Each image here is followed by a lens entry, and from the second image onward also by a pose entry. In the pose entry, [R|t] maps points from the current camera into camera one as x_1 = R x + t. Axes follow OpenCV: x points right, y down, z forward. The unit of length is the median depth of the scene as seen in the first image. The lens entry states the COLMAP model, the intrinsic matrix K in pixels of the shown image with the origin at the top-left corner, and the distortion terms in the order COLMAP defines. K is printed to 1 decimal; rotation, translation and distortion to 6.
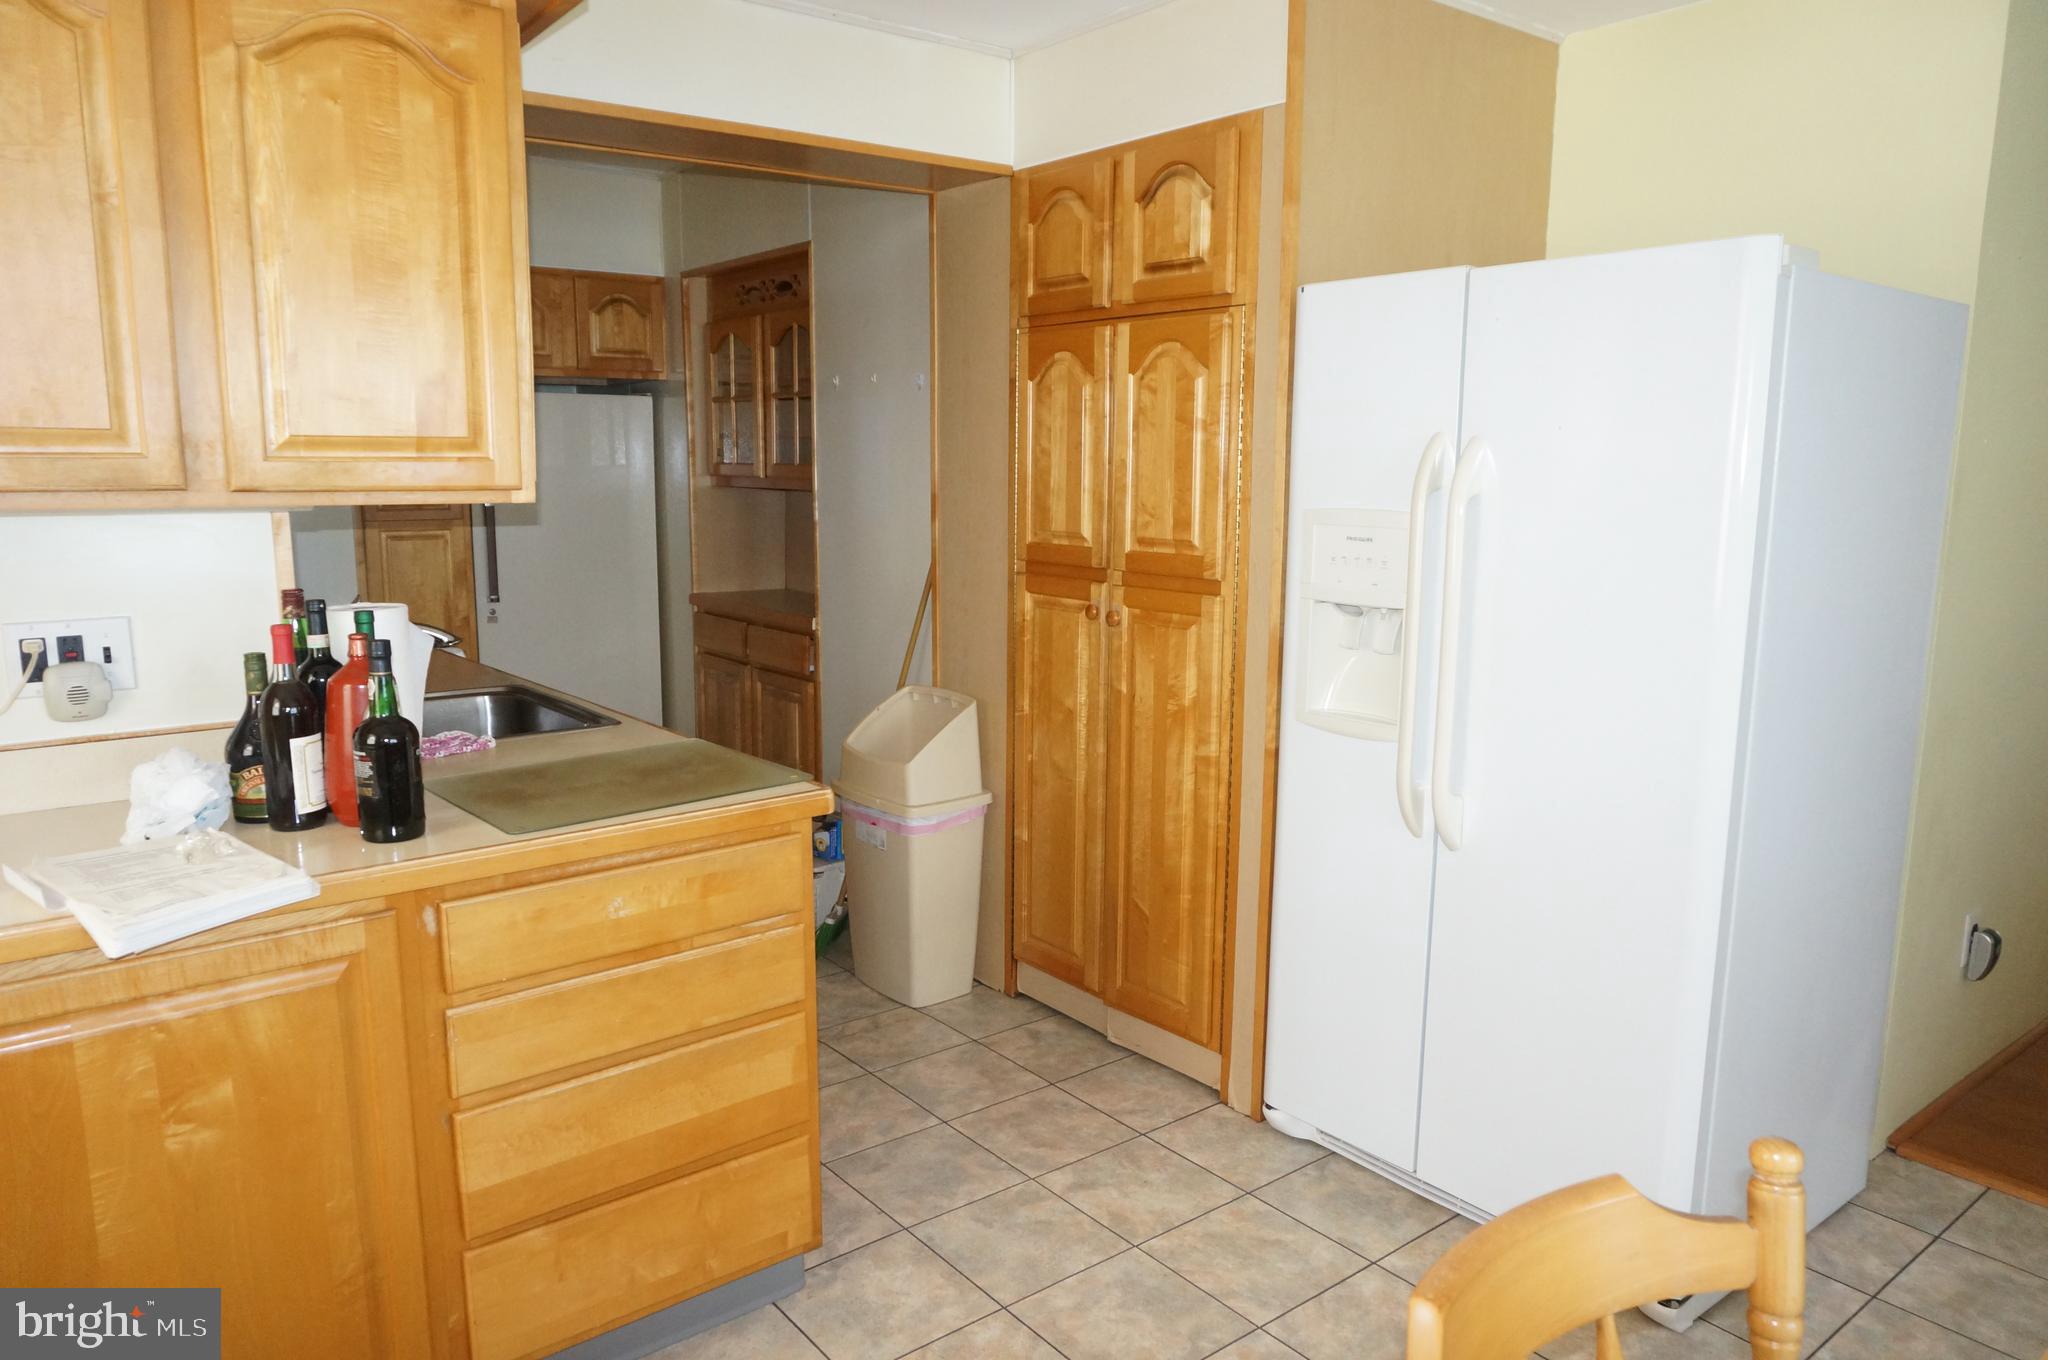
lens RADIAL K [[1373.0, 0, 1019.0], [0, 1373.0, 678.0], [0, 0, 1]] dist [-0.039902, 0.044344]
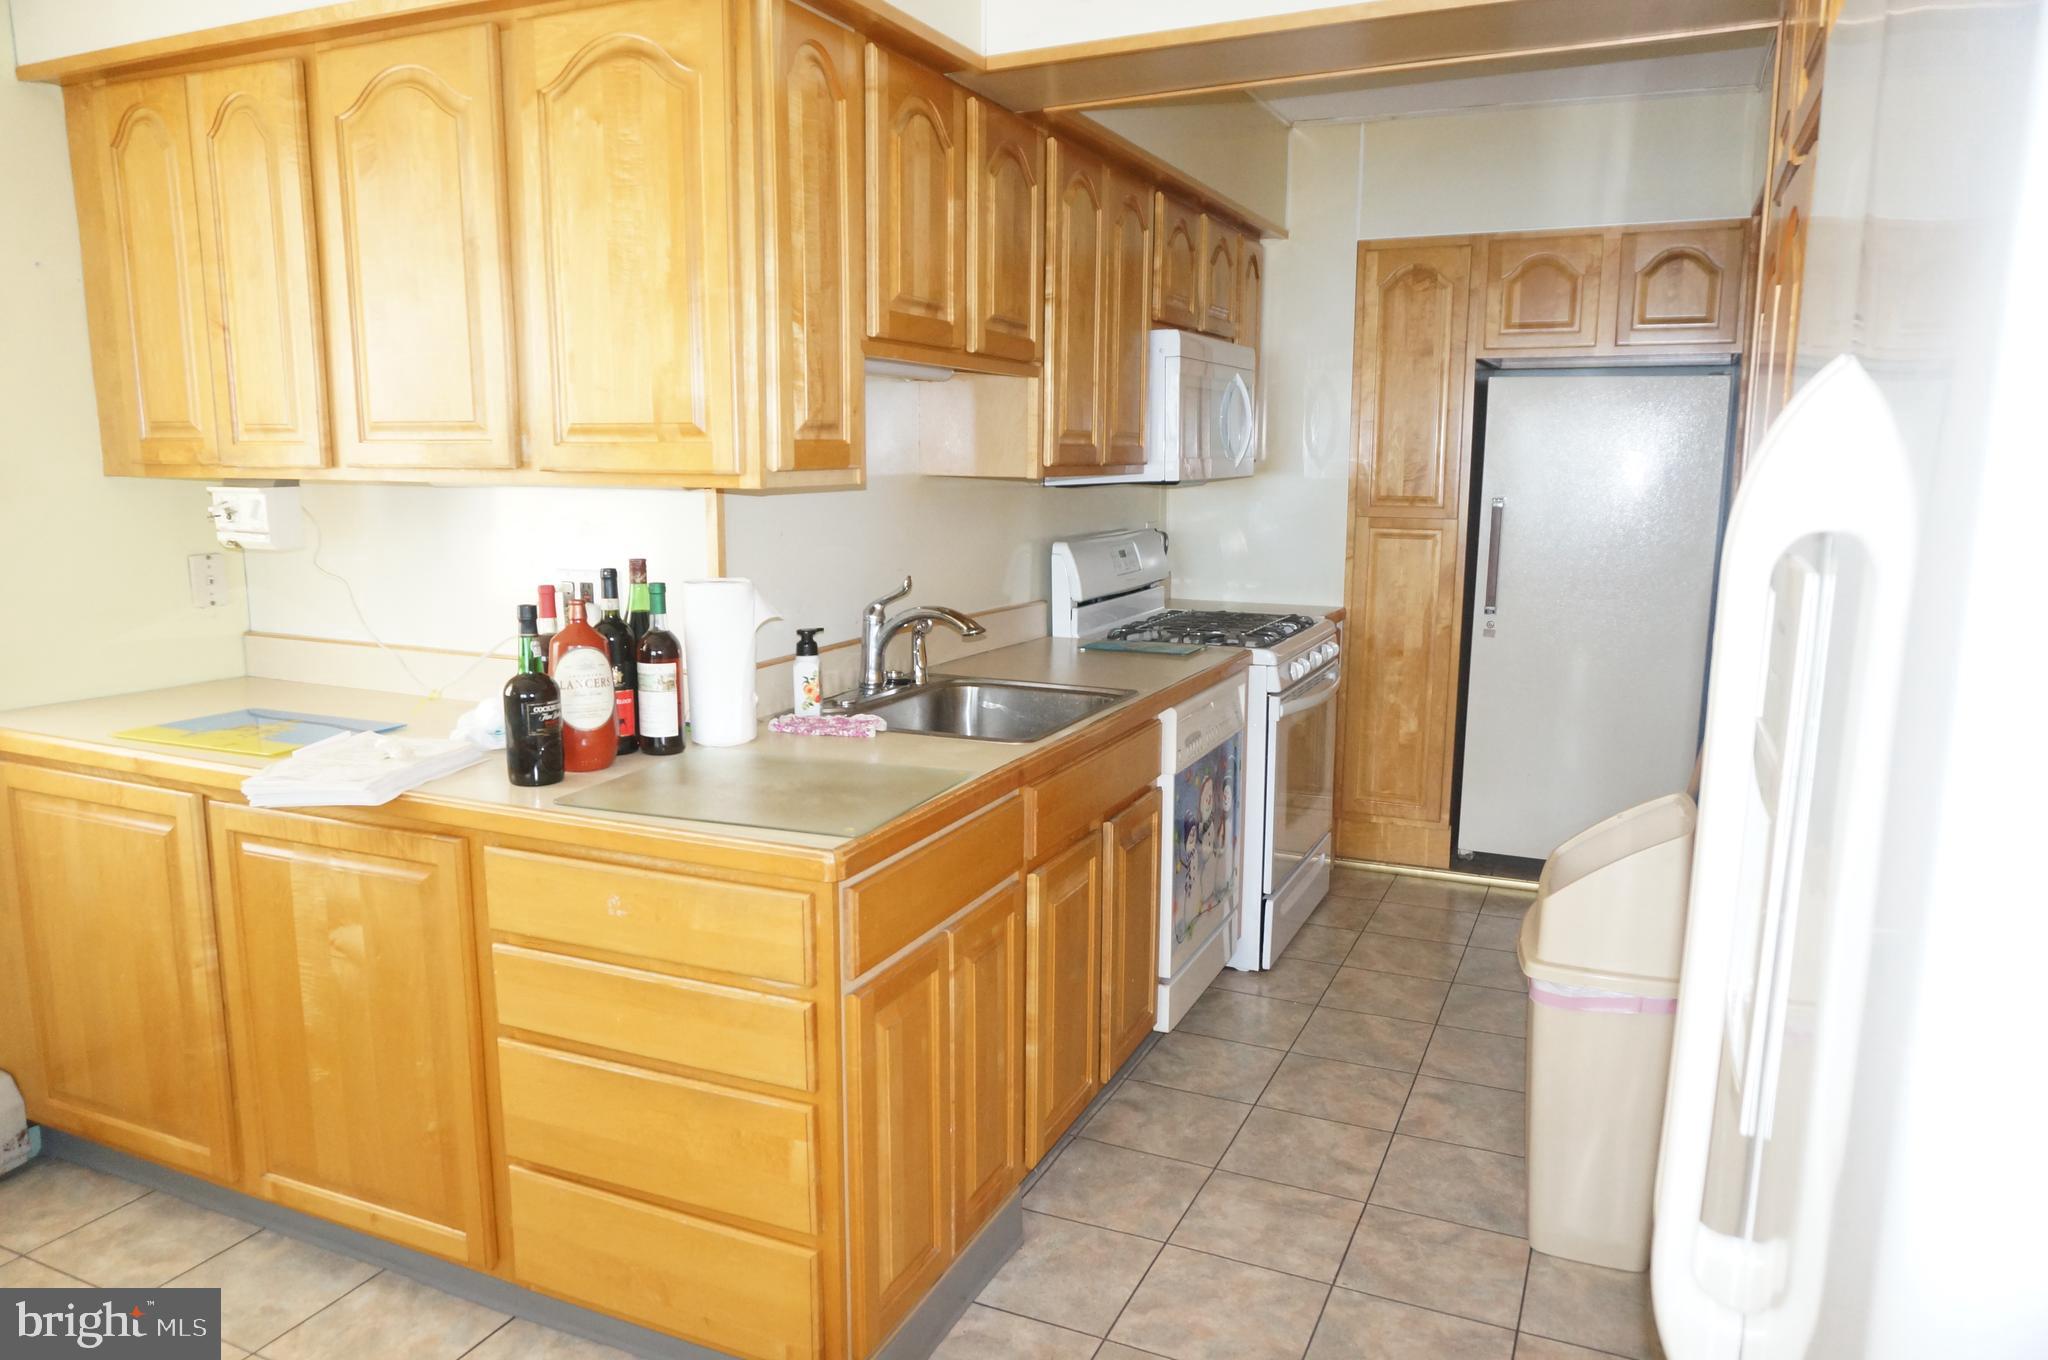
lens RADIAL K [[1371.9, 0, 1021.6], [0, 1371.9, 679.2], [0, 0, 1]] dist [-0.051563, 0.043426]
pose [[0.458848, 0.143470, -0.876855, 0.551535], [-0.143921, 0.985846, 0.085991, -0.095647], [0.876781, 0.086742, 0.473002, 0.649665]]
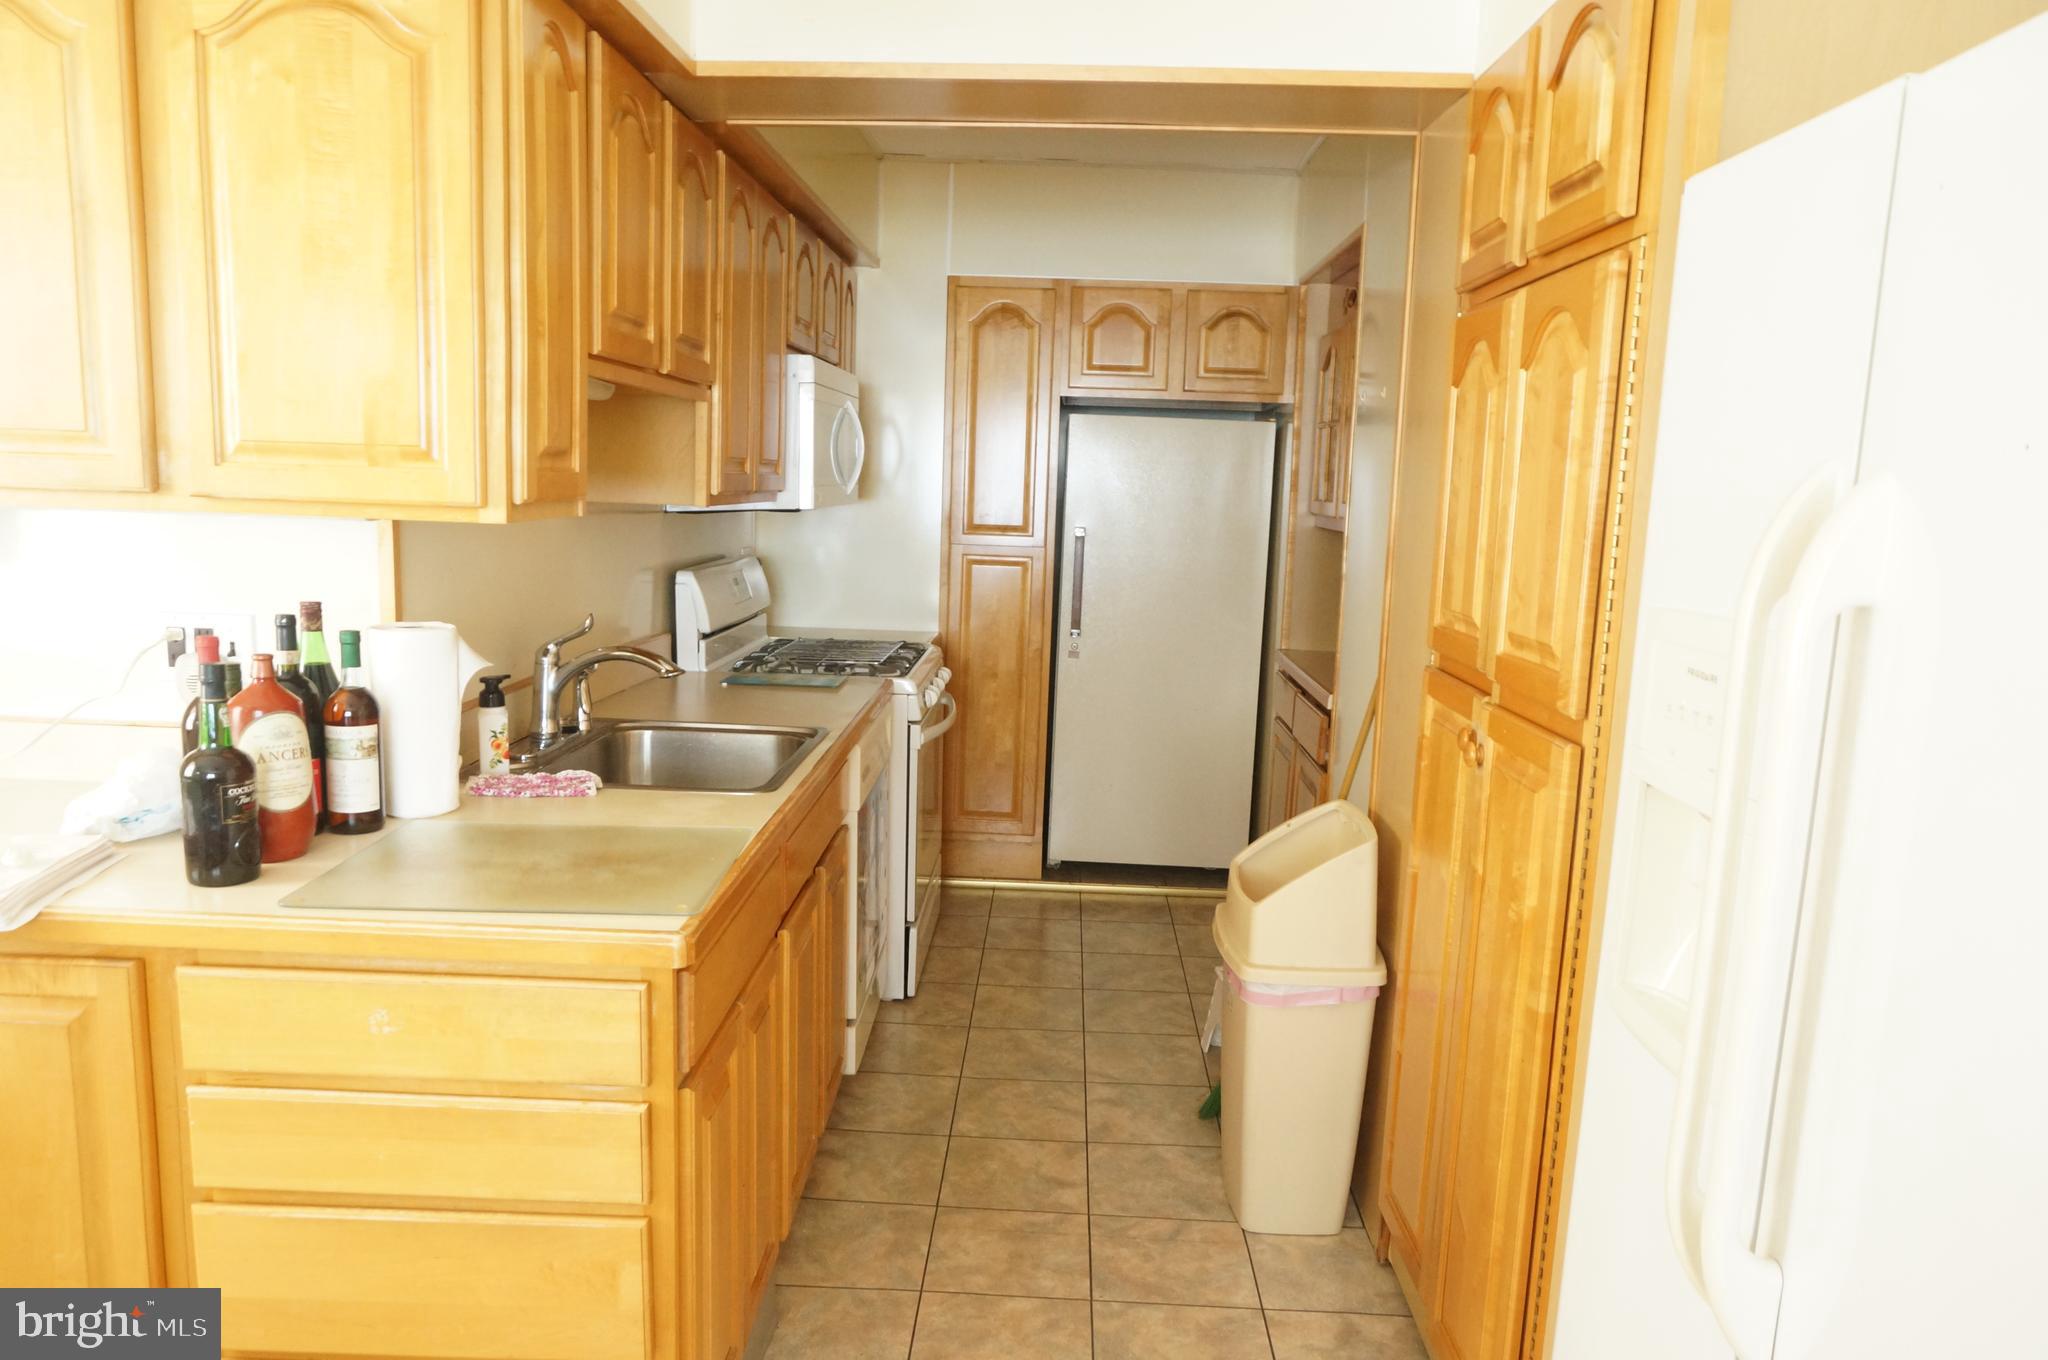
lens RADIAL K [[1371.9, 0, 1021.6], [0, 1371.9, 679.2], [0, 0, 1]] dist [-0.051563, 0.043426]
pose [[0.766524, 0.115065, -0.631823, 0.402027], [-0.132169, 0.991023, 0.020134, -0.083545], [0.628468, 0.068074, 0.774851, 0.500111]]
